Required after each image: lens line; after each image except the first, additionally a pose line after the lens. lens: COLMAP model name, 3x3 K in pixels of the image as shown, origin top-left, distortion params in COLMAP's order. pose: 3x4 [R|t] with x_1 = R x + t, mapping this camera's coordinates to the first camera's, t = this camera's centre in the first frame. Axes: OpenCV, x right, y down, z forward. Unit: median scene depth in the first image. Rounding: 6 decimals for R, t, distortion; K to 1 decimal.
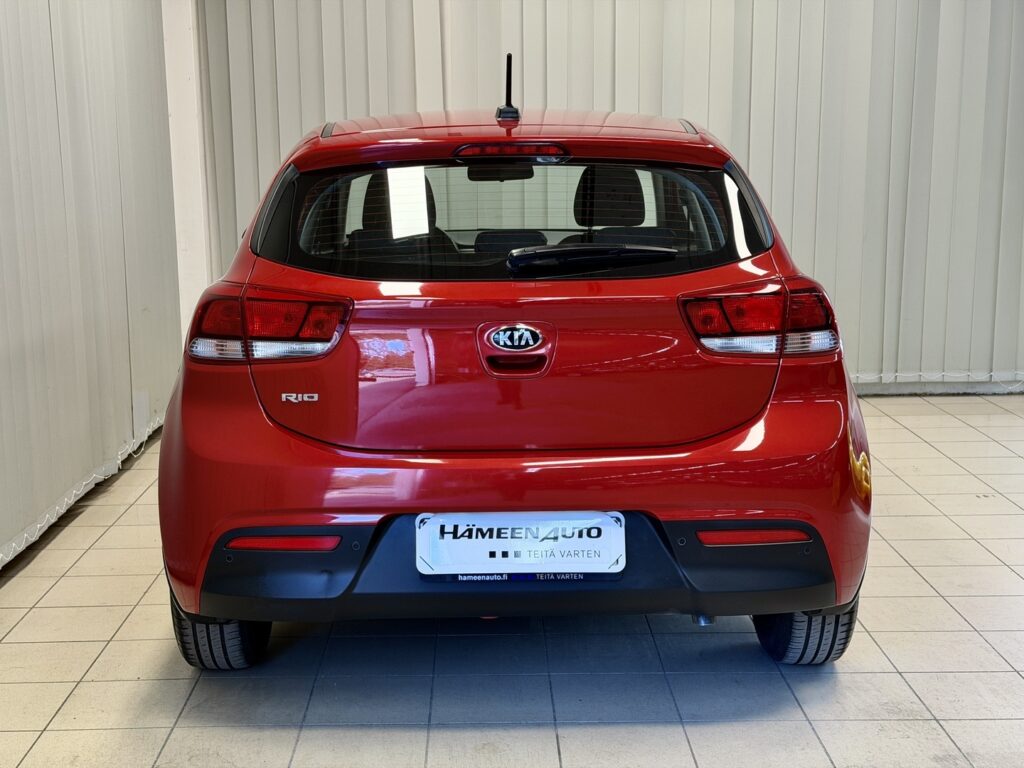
lens RADIAL K [[1475.3, 0, 511.4], [0, 1475.3, 384.3], [0, 0, 1]] dist [0.119822, 0.000000]
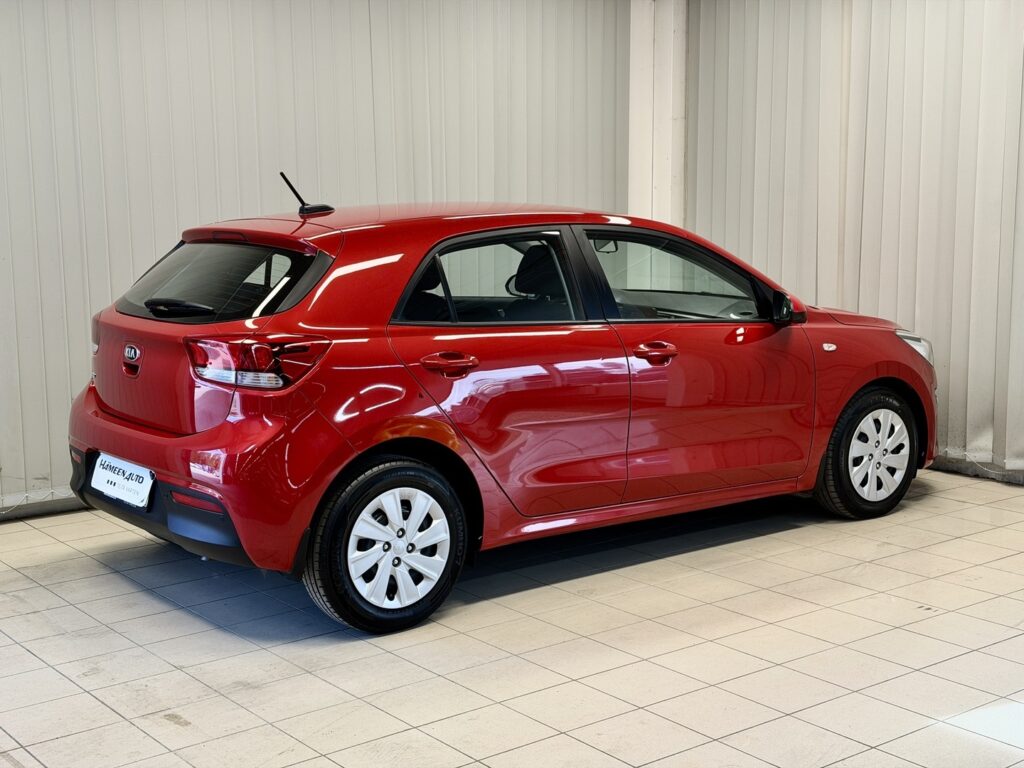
lens RADIAL K [[1475.3, 0, 510.9], [0, 1475.3, 386.3], [0, 0, 1]] dist [0.119822, 0.000000]
pose [[0.587288, 0.121887, -0.800148, 1.432950], [-0.135055, 0.989493, 0.051603, -0.124202], [0.798031, 0.077758, 0.597579, 0.331208]]
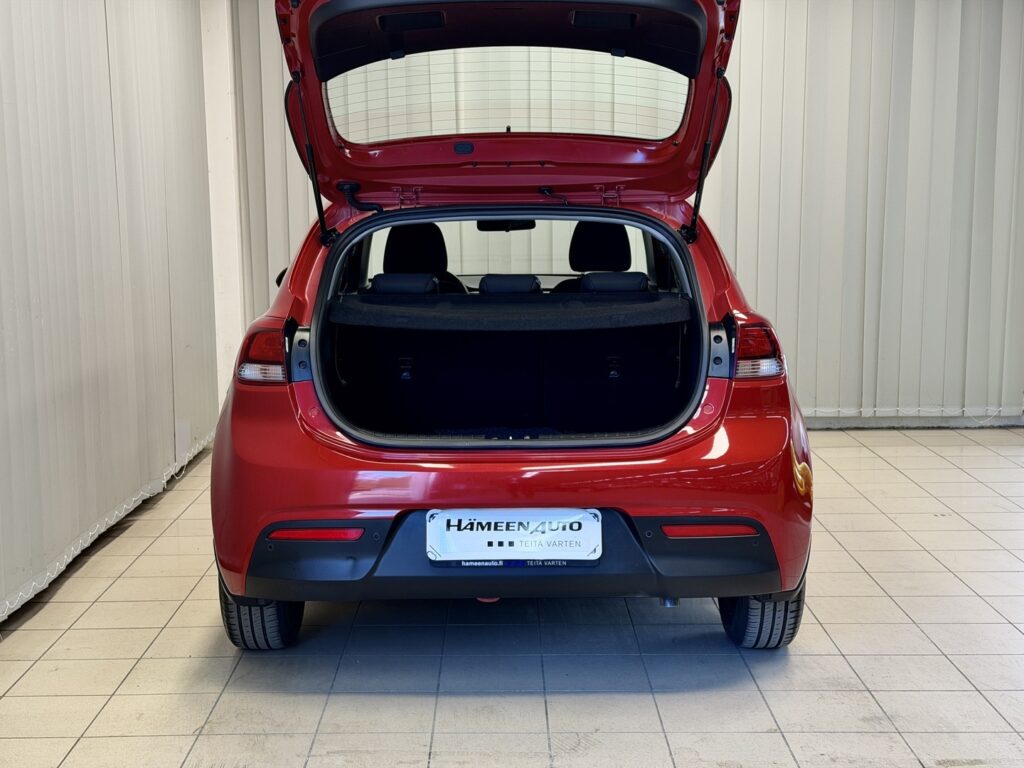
lens RADIAL K [[1475.3, 0, 510.1], [0, 1475.3, 382.2], [0, 0, 1]] dist [0.119822, 0.000000]
pose [[0.999906, 0.002736, -0.013407, 0.017198], [-0.003169, 0.999470, -0.032405, 0.020922], [0.013312, 0.032444, 0.999385, -0.183071]]
